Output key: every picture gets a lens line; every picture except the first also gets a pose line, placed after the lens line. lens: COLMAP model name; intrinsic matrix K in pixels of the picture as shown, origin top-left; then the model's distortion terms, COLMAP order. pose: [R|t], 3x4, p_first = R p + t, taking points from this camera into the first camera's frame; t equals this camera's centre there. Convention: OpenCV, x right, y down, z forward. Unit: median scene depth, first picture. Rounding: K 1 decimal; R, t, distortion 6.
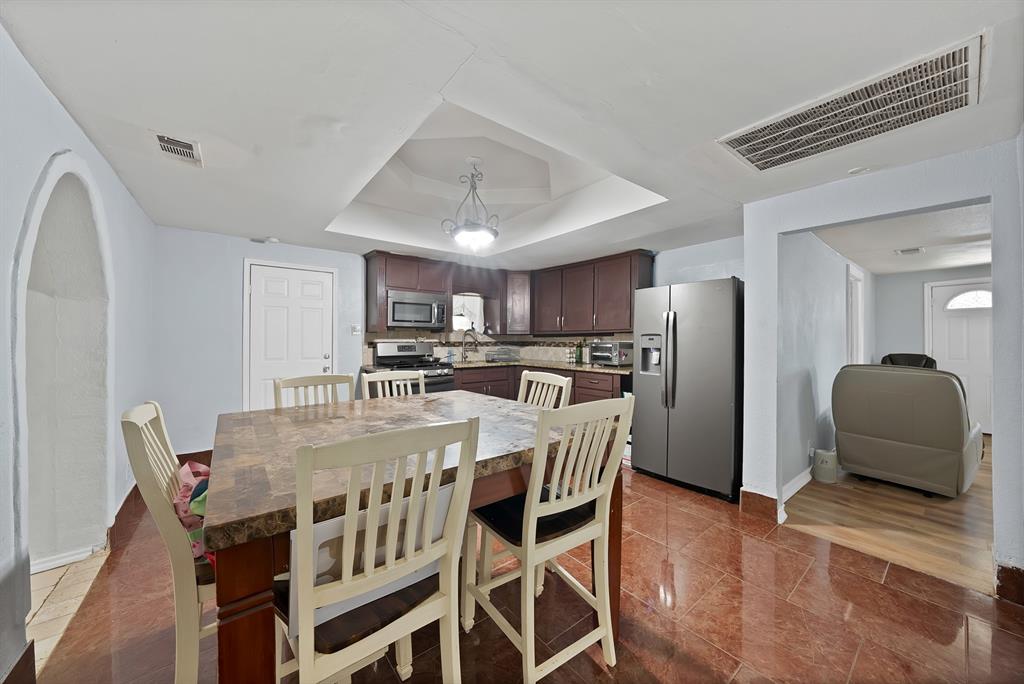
lens RADIAL K [[363.2, 0, 496.9], [0, 363.2, 340.9], [0, 0, 1]] dist [-0.019543, 0.003753]
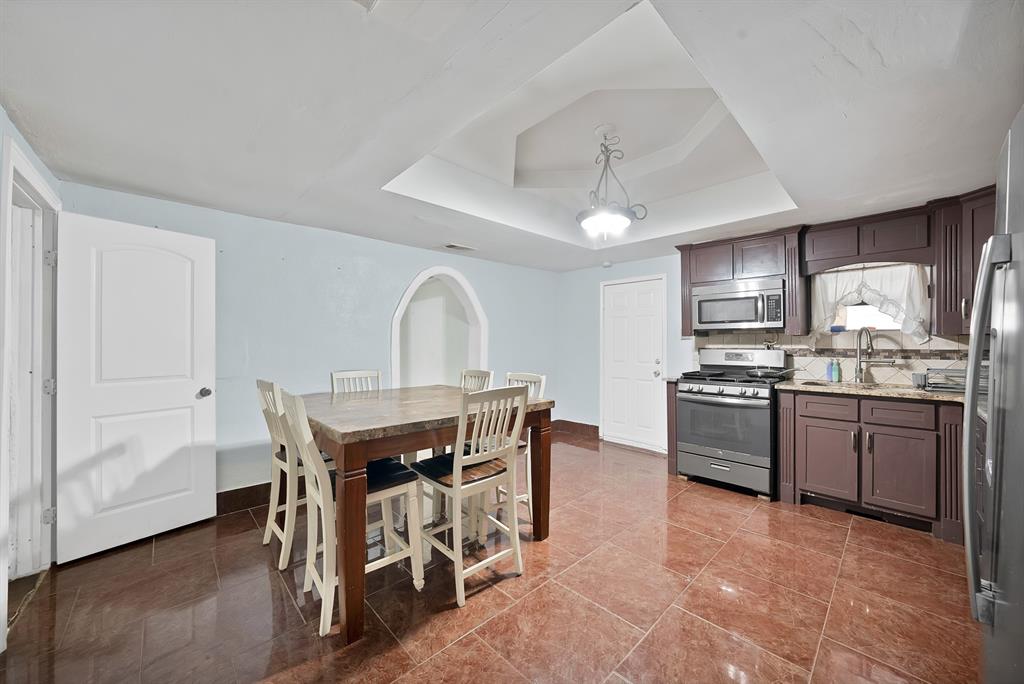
lens RADIAL K [[363.2, 0, 522.4], [0, 363.2, 341.2], [0, 0, 1]] dist [-0.019543, 0.003753]
pose [[0.154314, -0.006365, -0.988001, 0.403602], [-0.003944, 0.999967, -0.007058, -0.004590], [0.988014, 0.004986, 0.154284, 0.388718]]
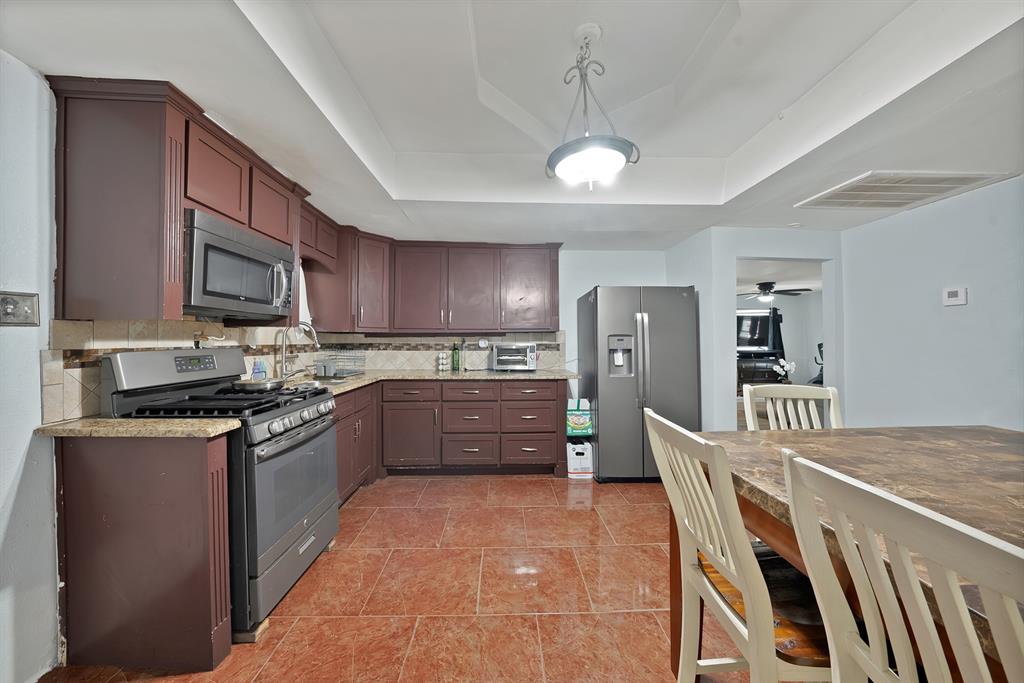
lens RADIAL K [[363.2, 0, 508.3], [0, 363.2, 336.8], [0, 0, 1]] dist [-0.019543, 0.003753]
pose [[0.581638, 0.005763, 0.813428, -0.341074], [0.003903, 0.999944, -0.009876, -0.003355], [-0.813439, 0.008919, 0.581582, 0.435627]]
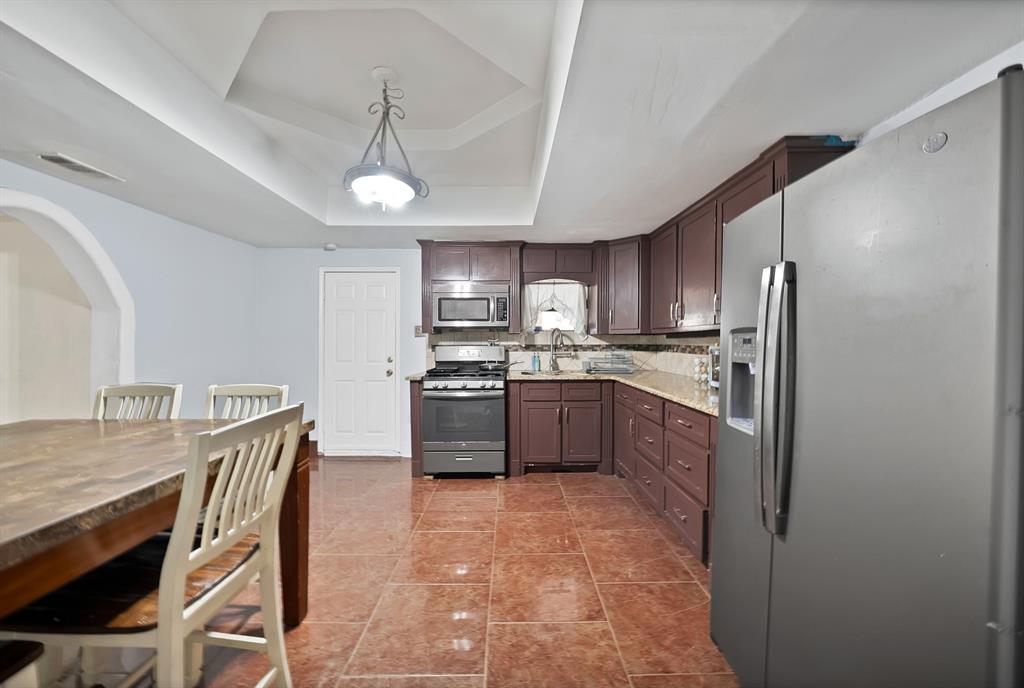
lens RADIAL K [[363.2, 0, 504.7], [0, 363.2, 341.5], [0, 0, 1]] dist [-0.019543, 0.003753]
pose [[0.807362, -0.001613, -0.590054, 0.285047], [-0.000306, 0.999995, -0.003152, -0.002278], [0.590056, 0.002726, 0.807358, 0.337959]]
